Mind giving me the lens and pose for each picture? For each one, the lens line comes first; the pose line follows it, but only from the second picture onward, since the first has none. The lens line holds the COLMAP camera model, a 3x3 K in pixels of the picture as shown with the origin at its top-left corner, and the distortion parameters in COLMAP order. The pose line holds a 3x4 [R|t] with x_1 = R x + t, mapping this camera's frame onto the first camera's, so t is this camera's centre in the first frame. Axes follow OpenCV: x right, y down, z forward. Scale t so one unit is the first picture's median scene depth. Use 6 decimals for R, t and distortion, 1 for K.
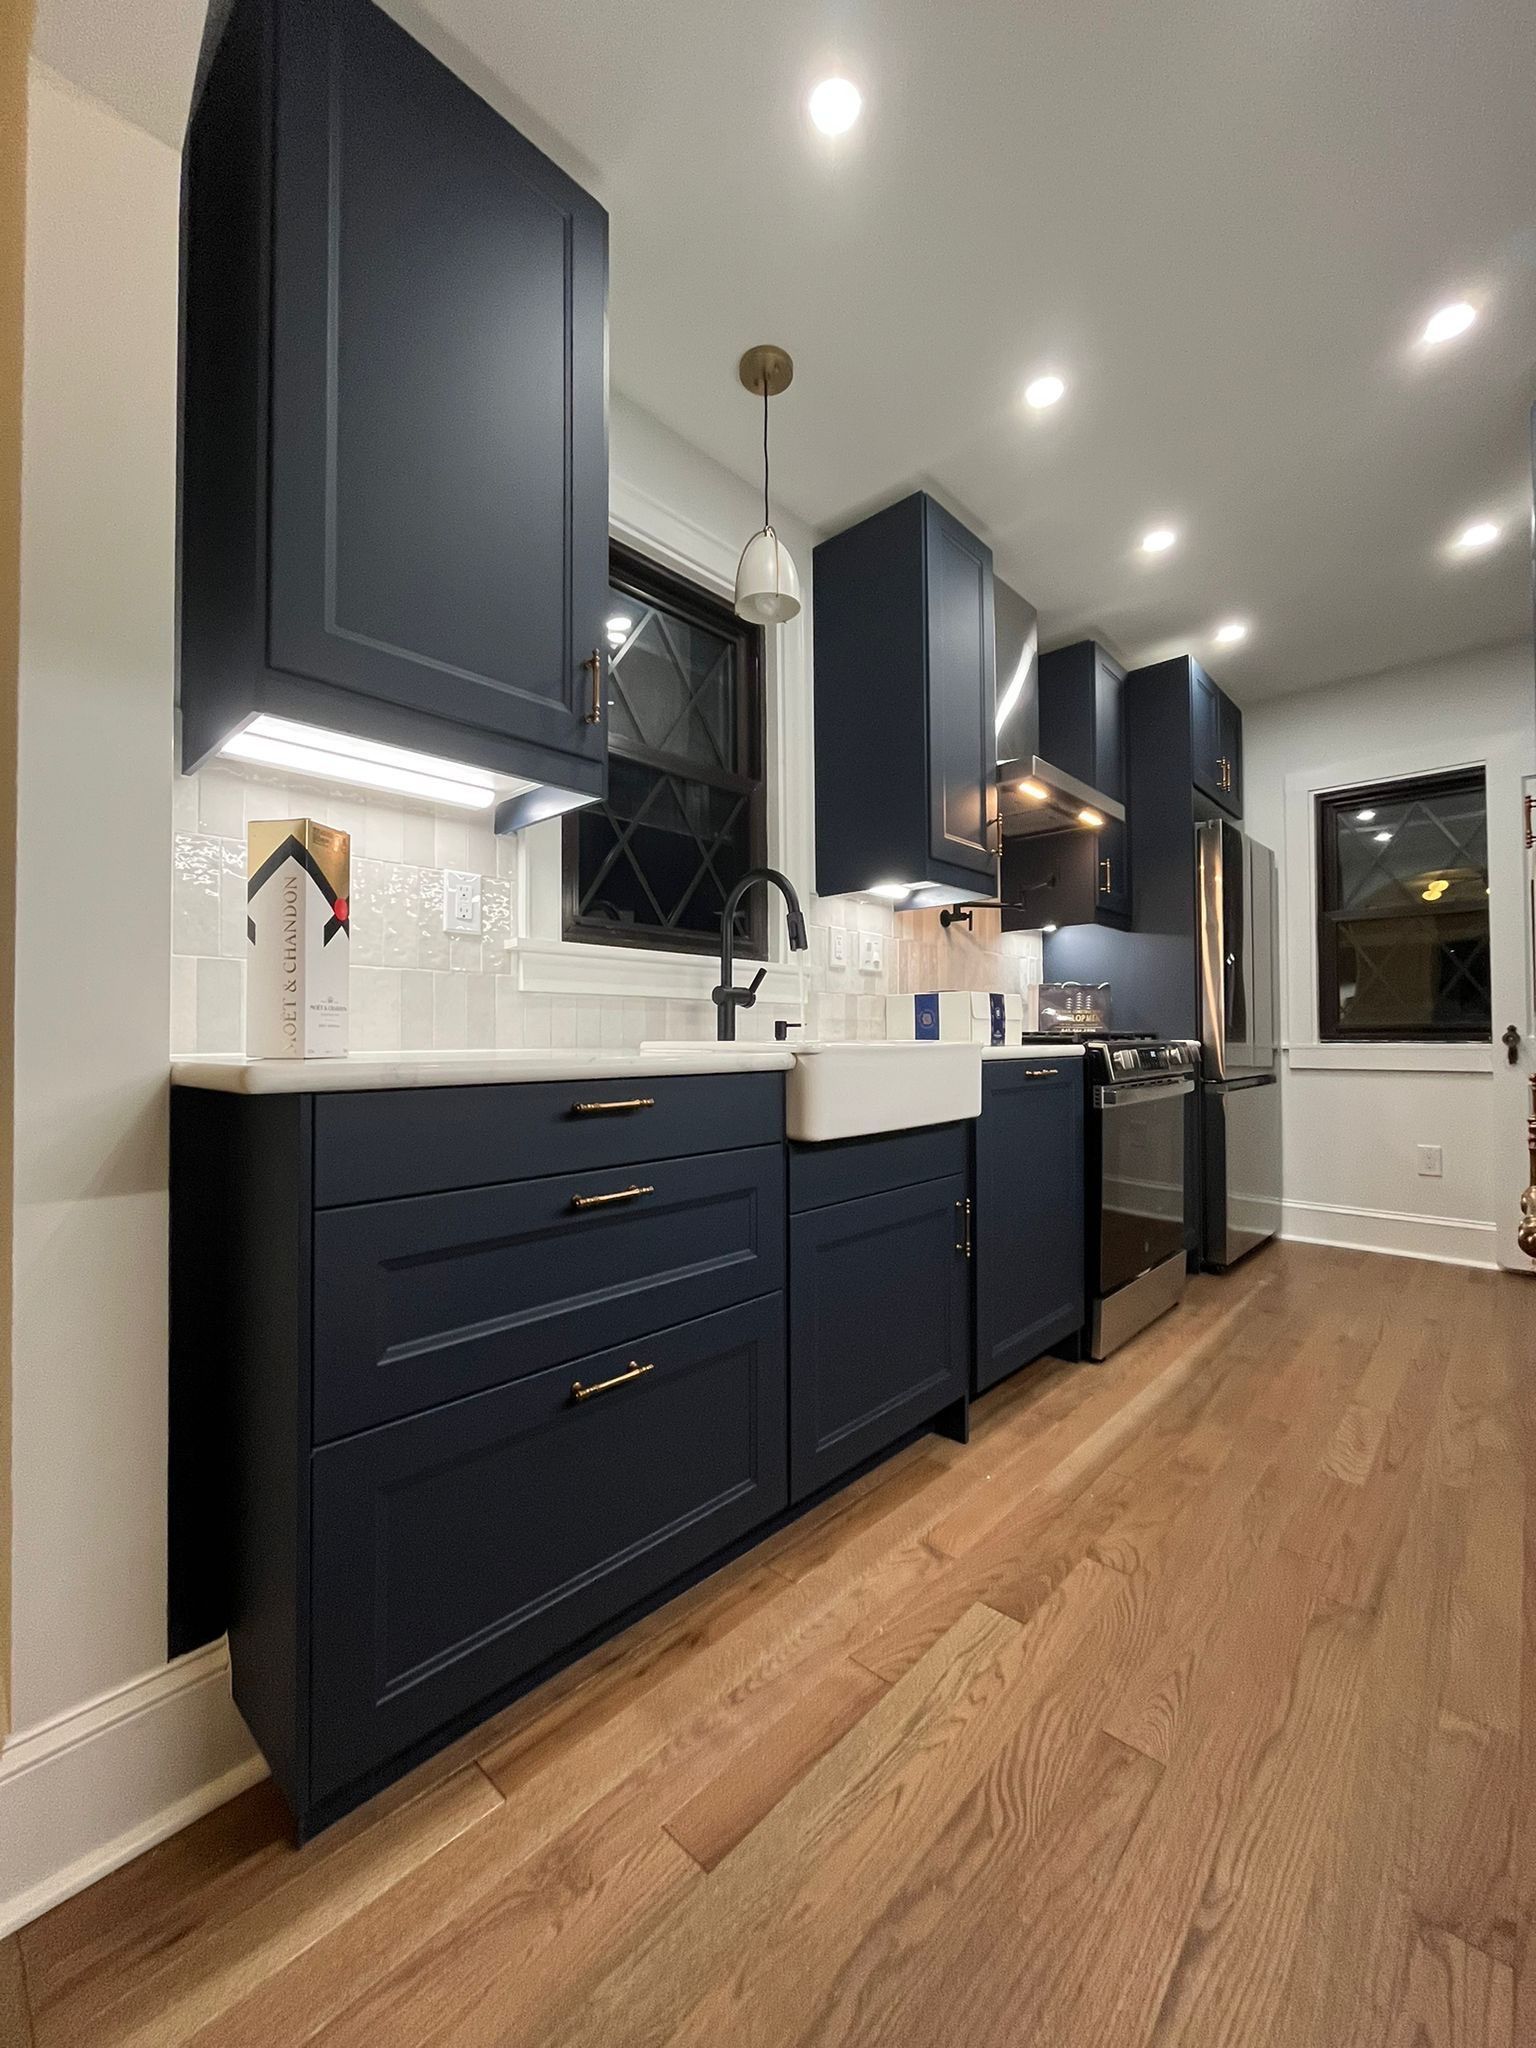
lens RADIAL K [[826.3, 0, 761.9], [0, 826.3, 1020.6], [0, 0, 1]] dist [0.000747, -0.001140]
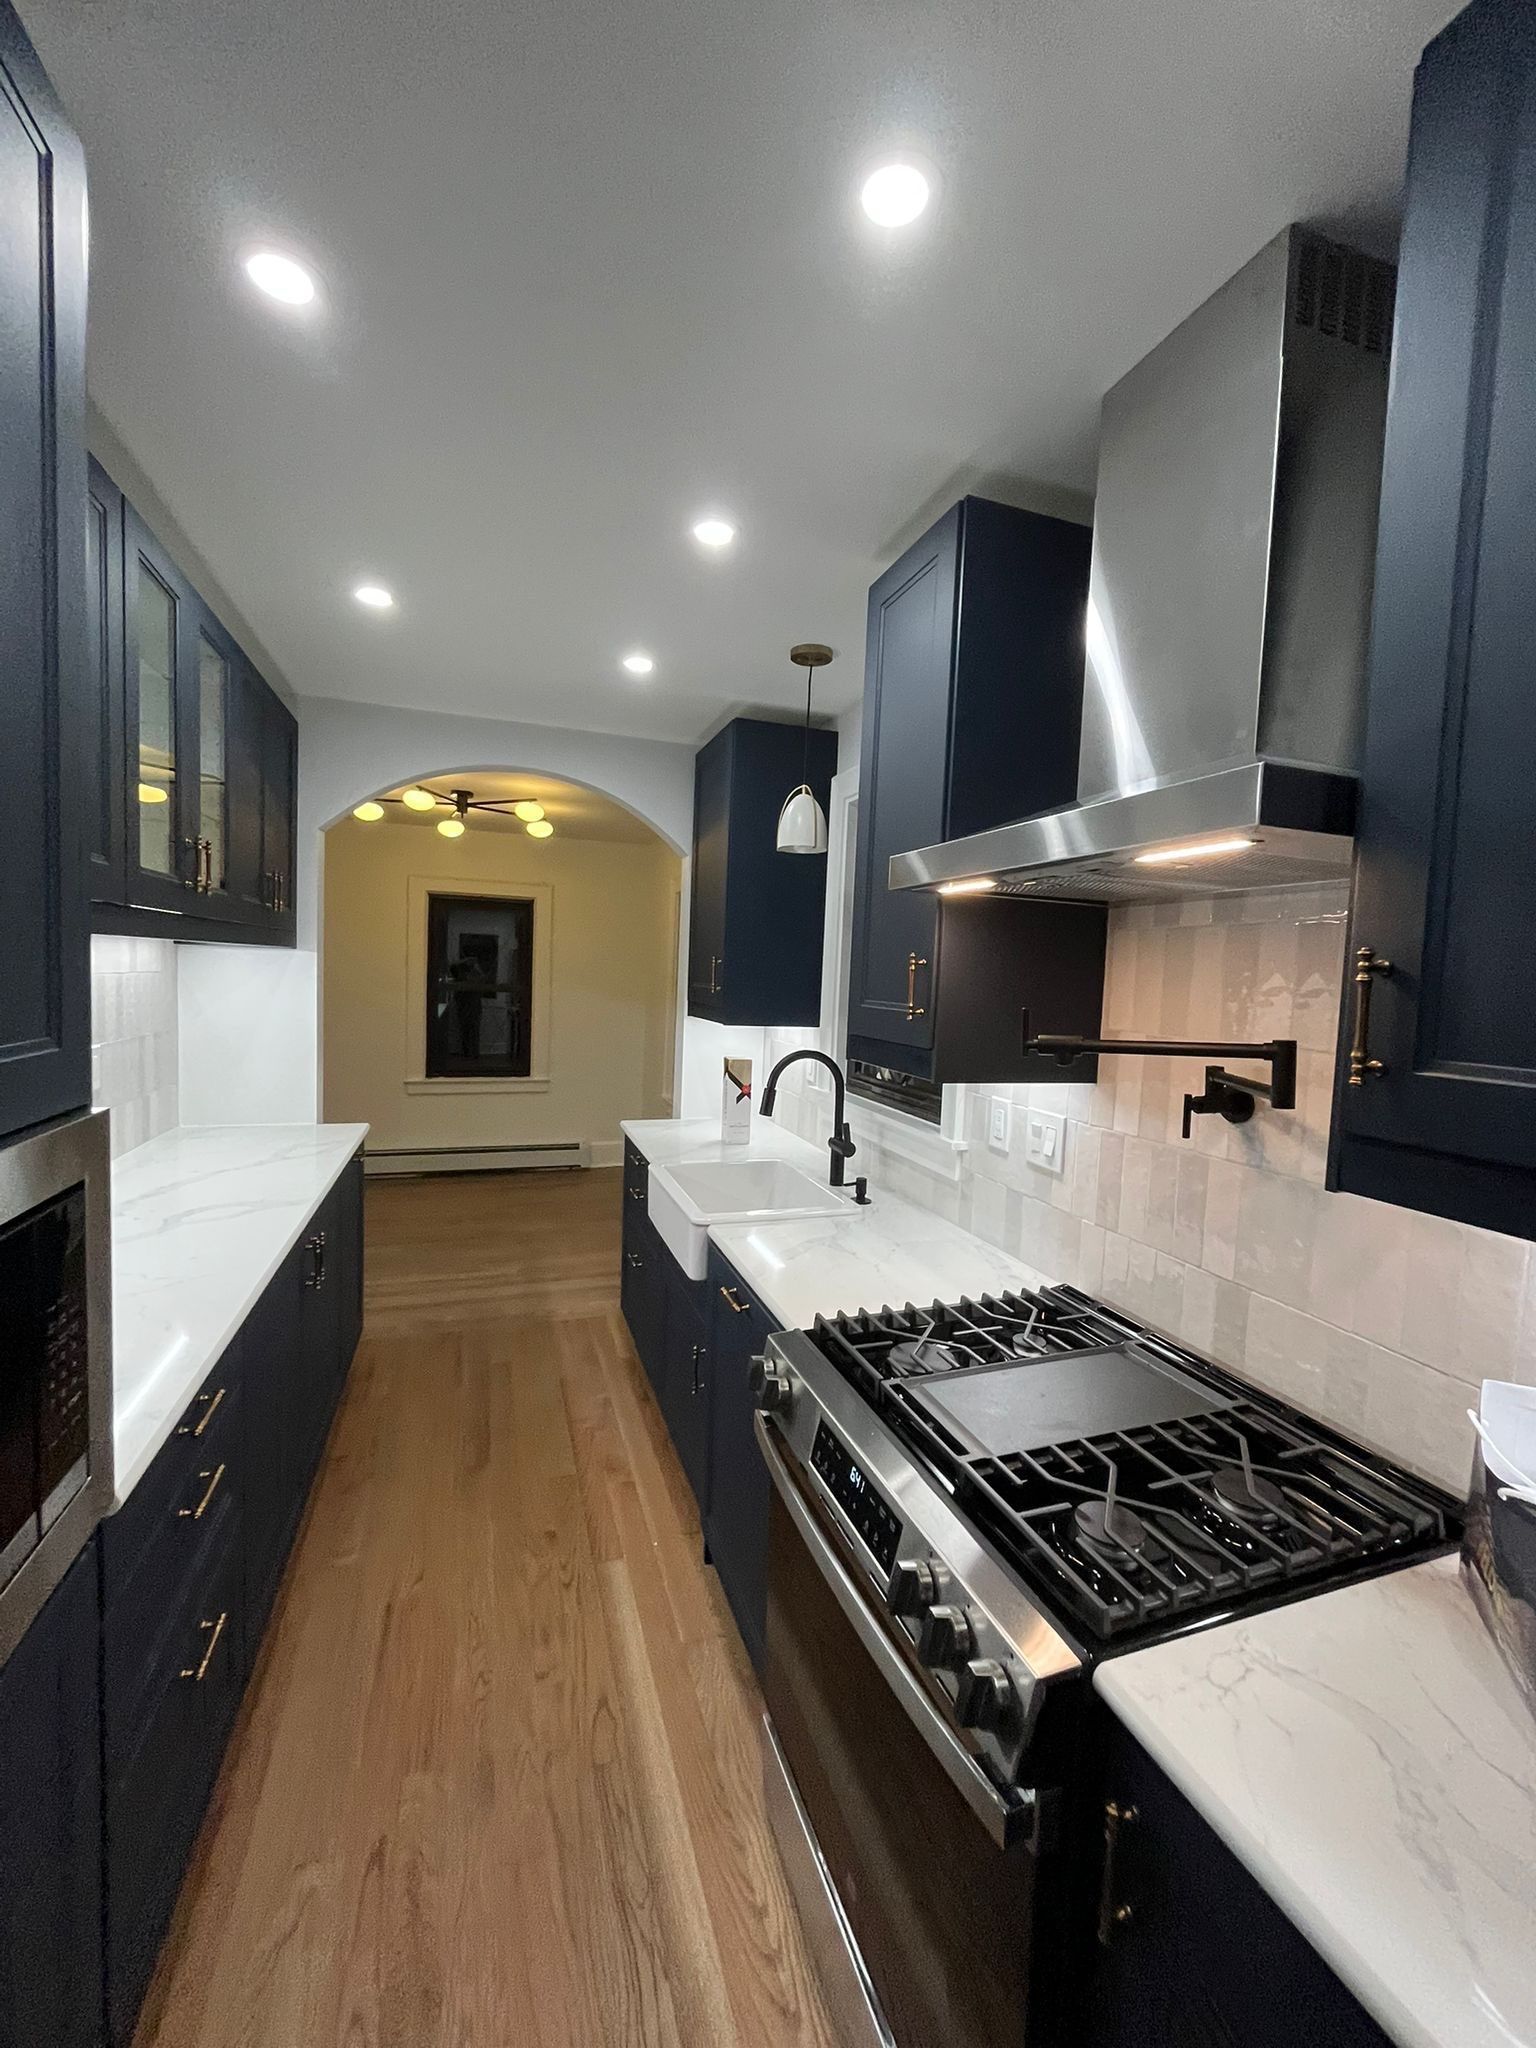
lens RADIAL K [[826.3, 0, 764.4], [0, 826.3, 1022.8], [0, 0, 1]] dist [0.000747, -0.001140]
pose [[-0.474535, 0.037704, -0.879429, 0.824740], [-0.021201, 0.998303, 0.054241, -0.208062], [0.879981, 0.044384, -0.472931, 1.096328]]
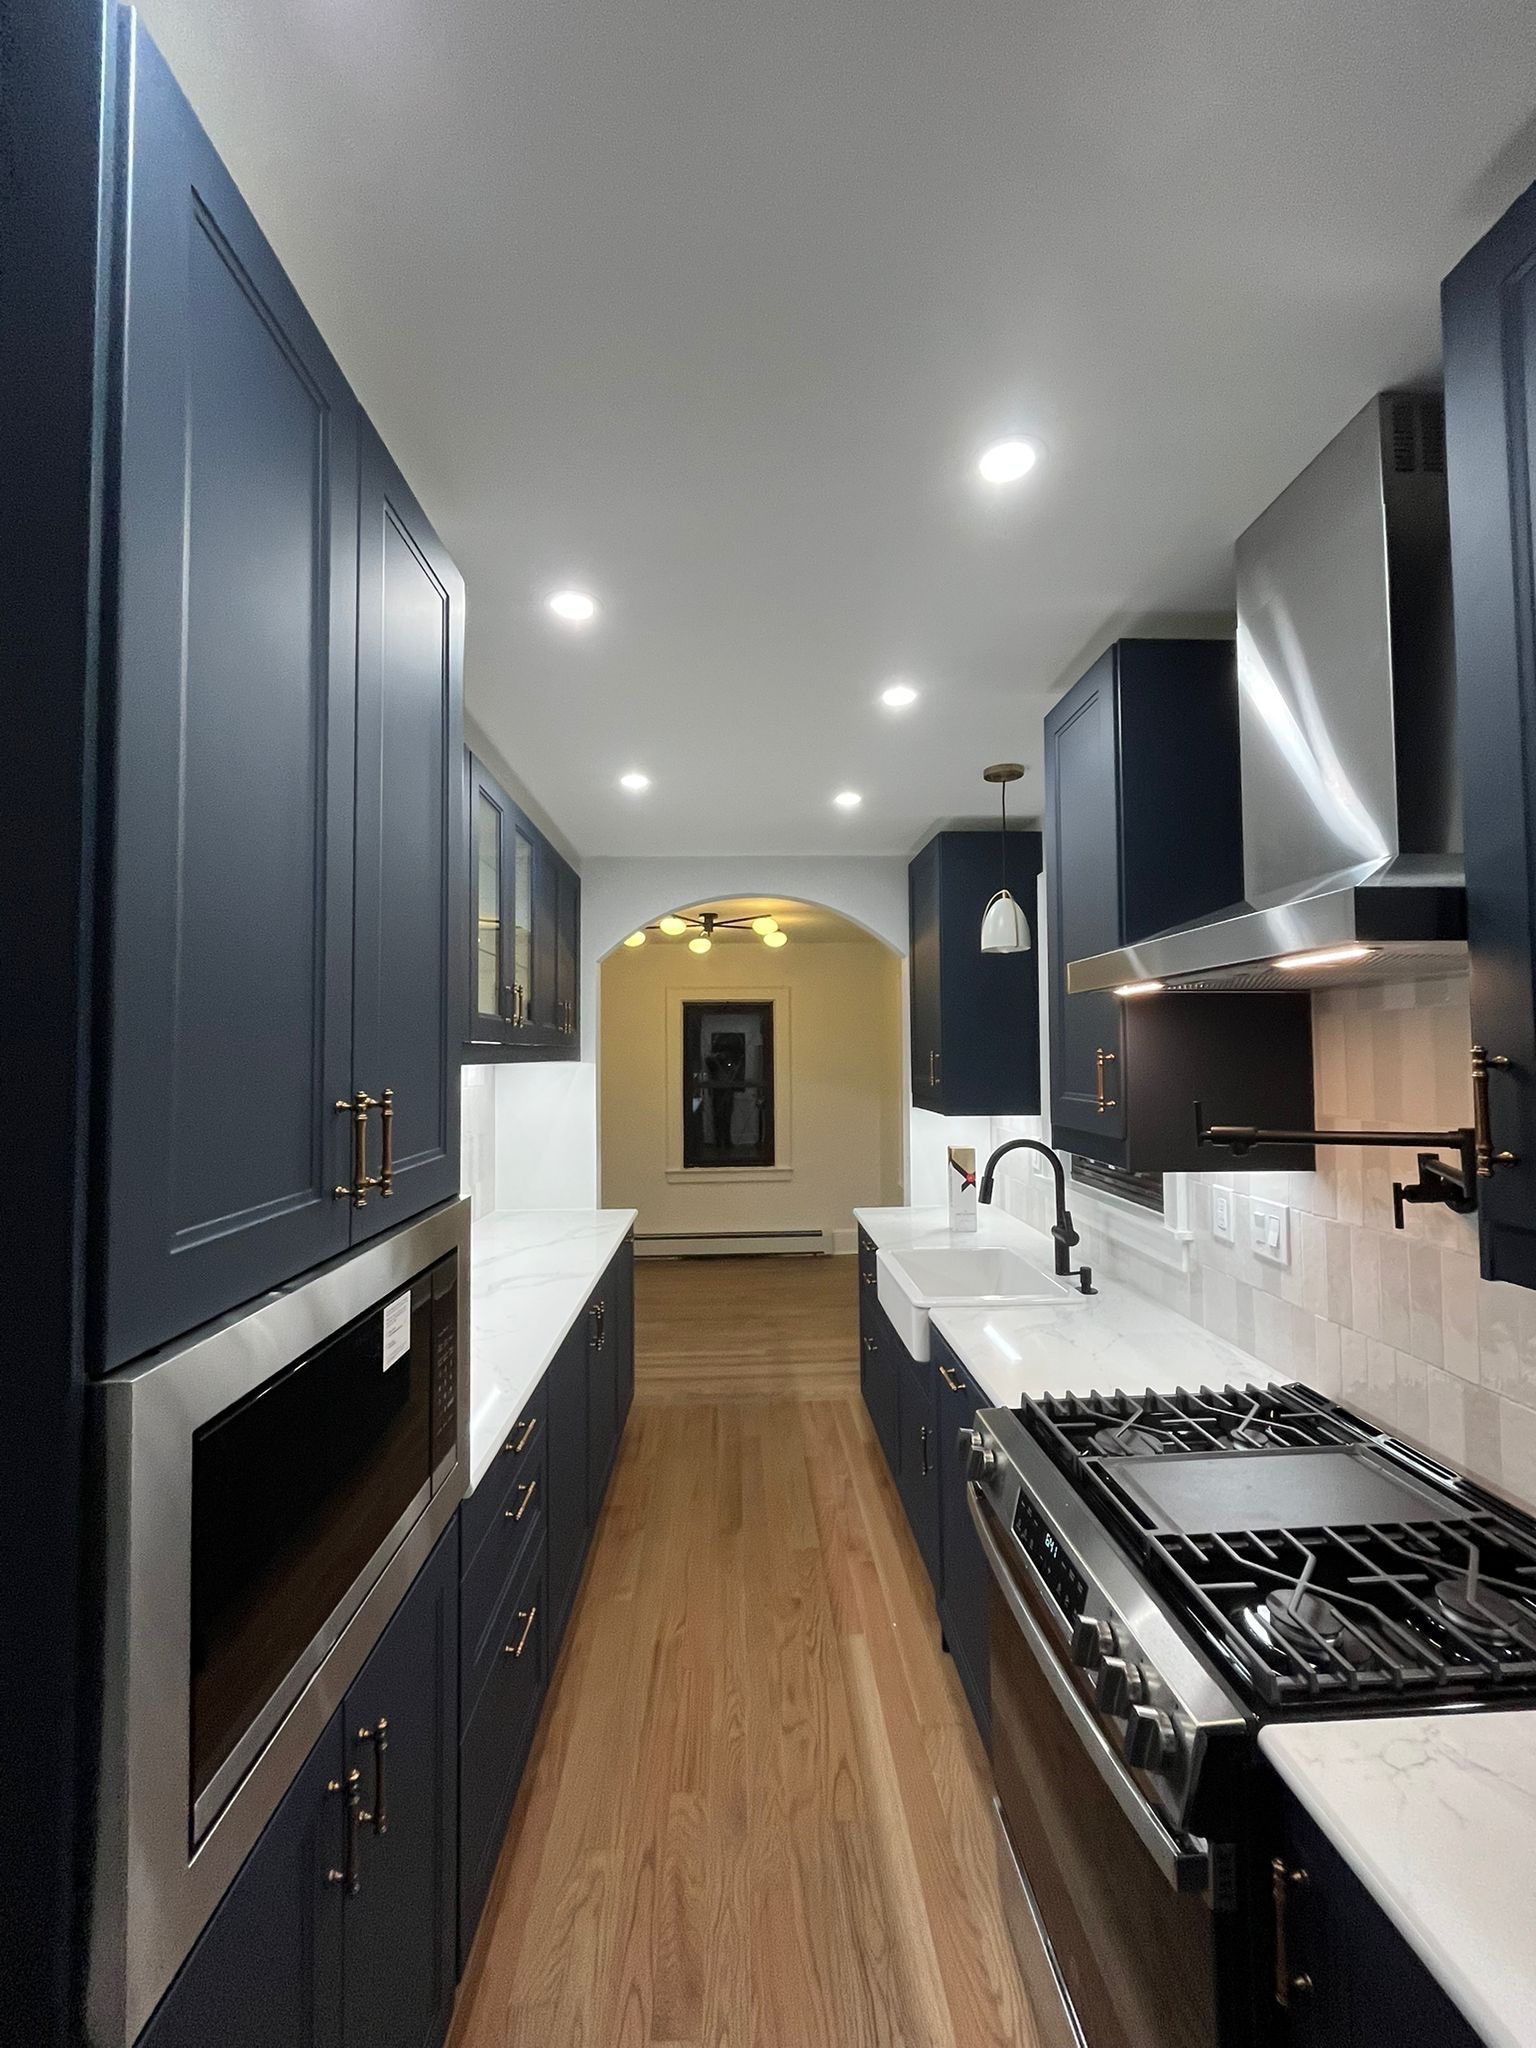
lens RADIAL K [[826.3, 0, 764.3], [0, 826.3, 1022.3], [0, 0, 1]] dist [0.000747, -0.001140]
pose [[-0.707629, -0.018982, -0.706329, 0.878473], [0.023679, 0.998441, -0.050555, -0.222284], [0.706187, -0.052499, -0.706076, 1.172185]]
